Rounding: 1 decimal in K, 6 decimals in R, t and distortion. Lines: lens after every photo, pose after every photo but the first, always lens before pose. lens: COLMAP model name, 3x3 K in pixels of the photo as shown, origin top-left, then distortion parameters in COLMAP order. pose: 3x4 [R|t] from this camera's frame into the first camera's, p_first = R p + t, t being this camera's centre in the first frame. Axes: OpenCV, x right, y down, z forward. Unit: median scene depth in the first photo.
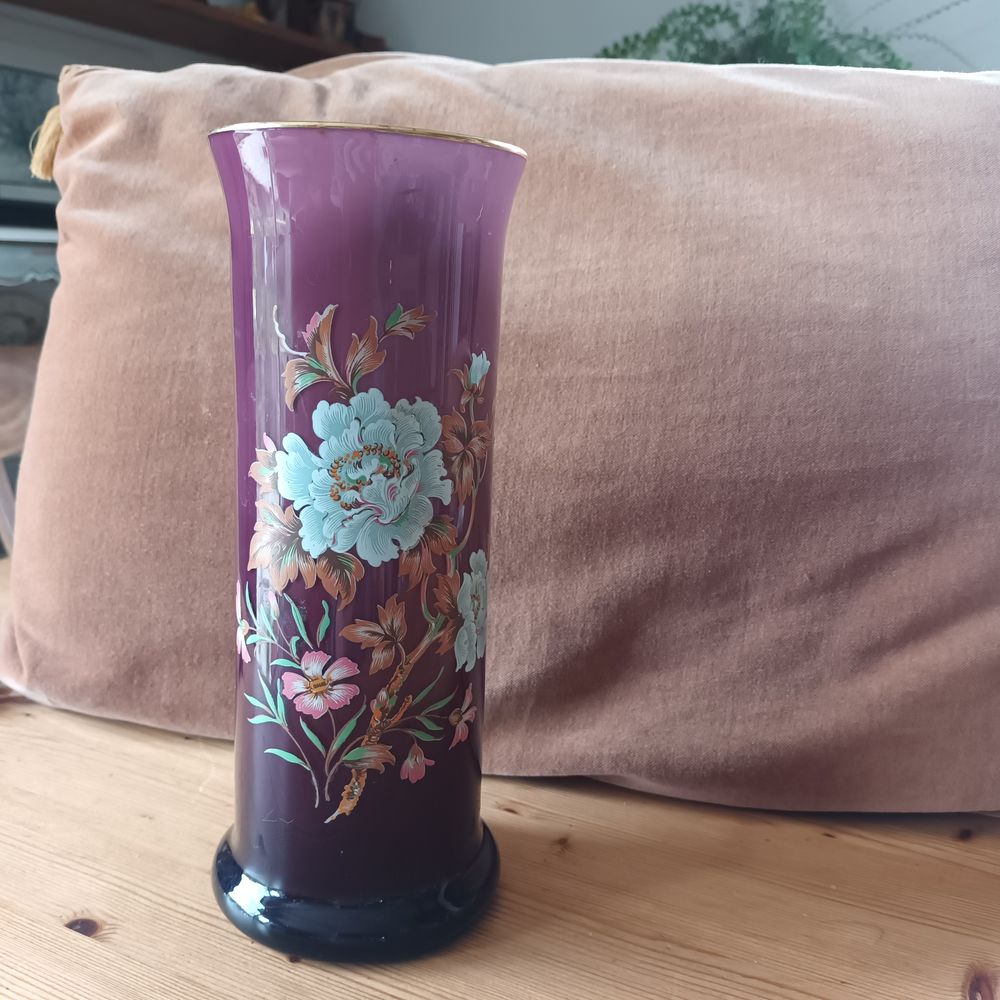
lens RADIAL K [[1082.3, 0, 500.0], [0, 1082.3, 500.0], [0, 0, 1]] dist [0.094623, -0.210057]
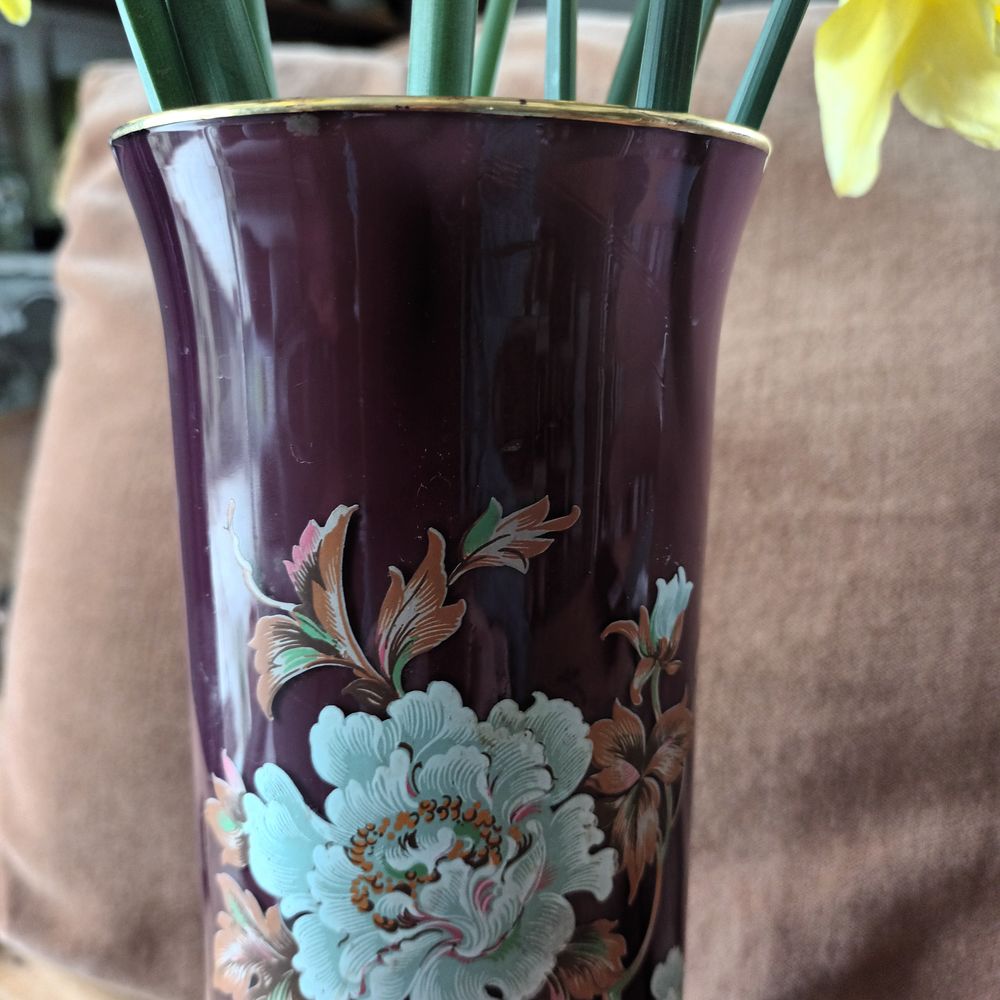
lens RADIAL K [[1098.9, 0, 478.8], [0, 1098.9, 497.4], [0, 0, 1]] dist [0.059036, -0.239433]
pose [[0.988246, -0.006117, -0.152748, -0.028051], [0.005100, 0.999962, -0.007044, -0.162518], [0.152786, 0.006182, 0.988240, 0.510002]]
